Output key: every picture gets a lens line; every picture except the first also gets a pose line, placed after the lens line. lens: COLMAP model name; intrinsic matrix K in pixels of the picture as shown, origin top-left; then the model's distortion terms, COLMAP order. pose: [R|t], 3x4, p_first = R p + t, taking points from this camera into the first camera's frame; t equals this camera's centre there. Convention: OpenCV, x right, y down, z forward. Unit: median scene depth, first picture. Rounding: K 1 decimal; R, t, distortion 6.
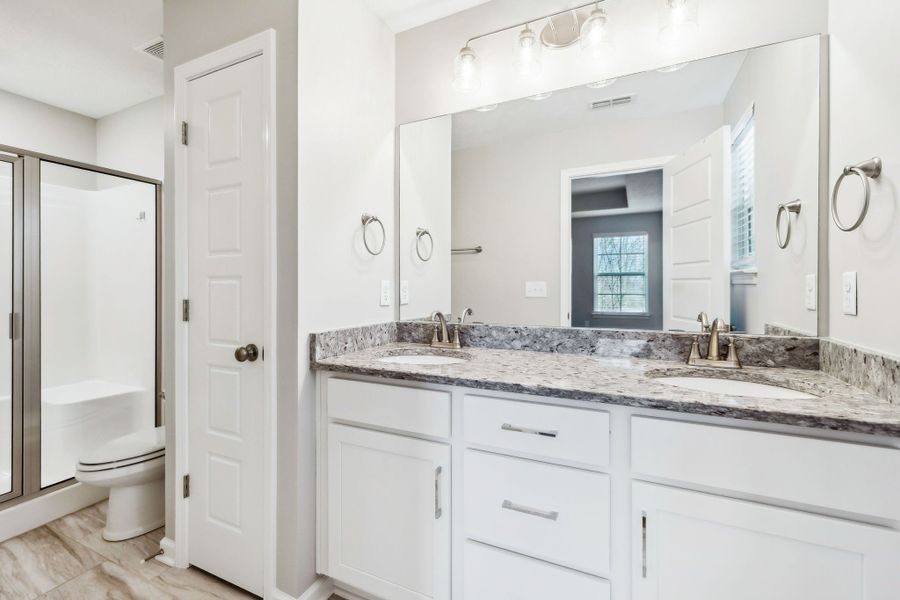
lens RADIAL K [[386.1, 0, 448.6], [0, 386.1, 293.7], [0, 0, 1]] dist [0.003149, -0.000596]
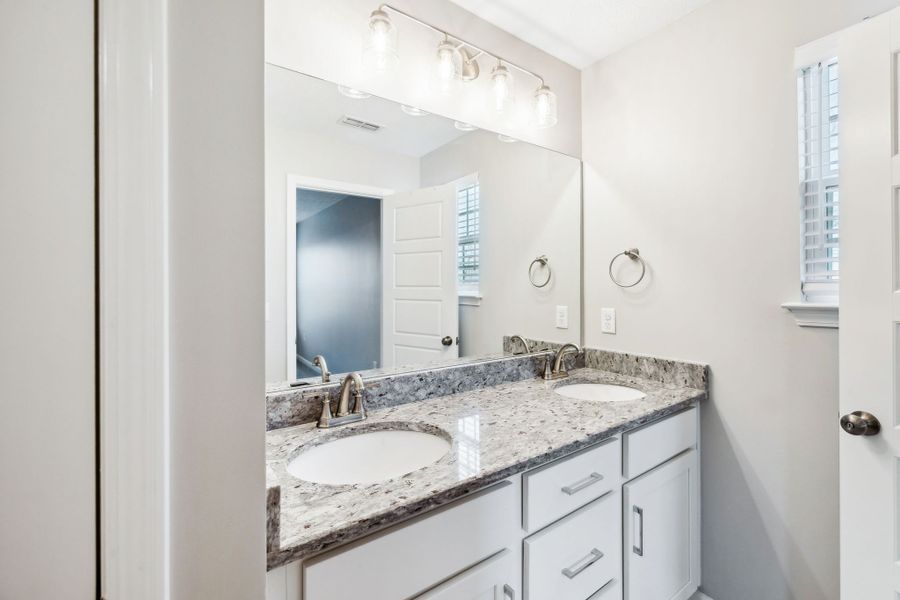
lens RADIAL K [[379.1, 0, 446.7], [0, 379.1, 294.7], [0, 0, 1]] dist [-0.001037, 0.000660]
pose [[0.495813, -0.014056, 0.868316, -0.522560], [0.015626, 0.999852, 0.007263, -0.094243], [-0.868289, 0.009967, 0.495959, 0.527505]]
